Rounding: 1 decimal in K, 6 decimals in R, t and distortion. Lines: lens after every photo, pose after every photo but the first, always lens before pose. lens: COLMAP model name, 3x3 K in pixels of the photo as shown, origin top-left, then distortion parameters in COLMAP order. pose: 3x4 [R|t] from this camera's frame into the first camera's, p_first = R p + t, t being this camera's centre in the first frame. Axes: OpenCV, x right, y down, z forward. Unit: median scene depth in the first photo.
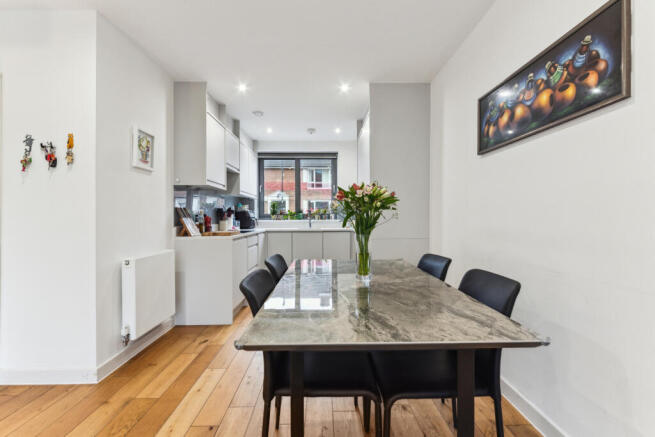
lens RADIAL K [[302.4, 0, 327.2], [0, 302.4, 217.7], [0, 0, 1]] dist [0.000856, 0.000034]
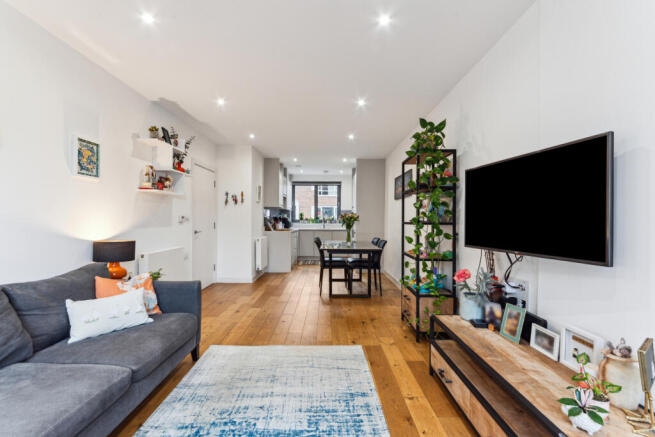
lens RADIAL K [[302.4, 0, 327.8], [0, 302.4, 219.7], [0, 0, 1]] dist [0.000856, 0.000034]
pose [[0.999880, 0.010822, -0.011099, -0.022855], [-0.010848, 0.999939, -0.002302, -0.012111], [0.011073, 0.002422, 0.999936, -0.809519]]
